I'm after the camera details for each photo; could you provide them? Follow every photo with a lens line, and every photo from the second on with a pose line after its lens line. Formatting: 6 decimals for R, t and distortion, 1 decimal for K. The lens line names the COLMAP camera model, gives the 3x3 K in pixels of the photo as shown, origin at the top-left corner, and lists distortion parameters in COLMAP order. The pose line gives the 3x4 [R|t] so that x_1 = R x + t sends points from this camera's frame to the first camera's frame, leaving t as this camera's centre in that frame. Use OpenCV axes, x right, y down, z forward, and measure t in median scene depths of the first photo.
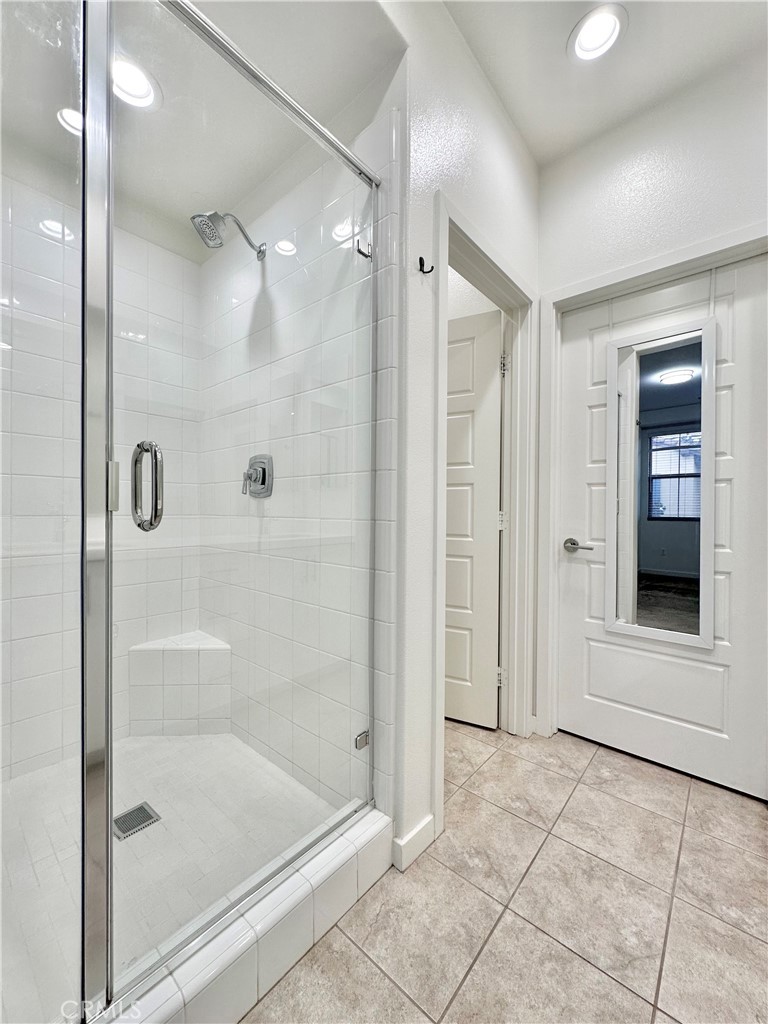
lens RADIAL K [[409.3, 0, 388.0], [0, 409.3, 509.5], [0, 0, 1]] dist [0.001832, 0.000077]
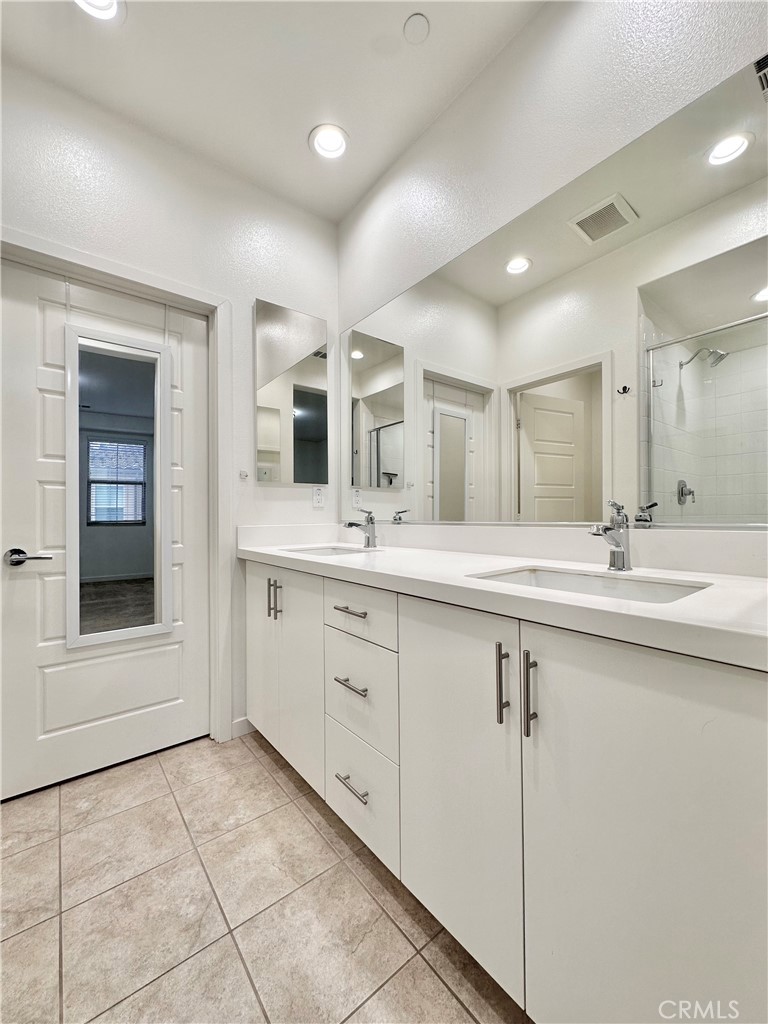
lens RADIAL K [[409.3, 0, 382.5], [0, 409.3, 507.6], [0, 0, 1]] dist [0.001832, 0.000077]
pose [[0.190042, 0.009852, 0.981727, -0.243859], [0.009338, 0.999886, -0.011842, 0.009014], [-0.981732, 0.011418, 0.189928, 0.189897]]
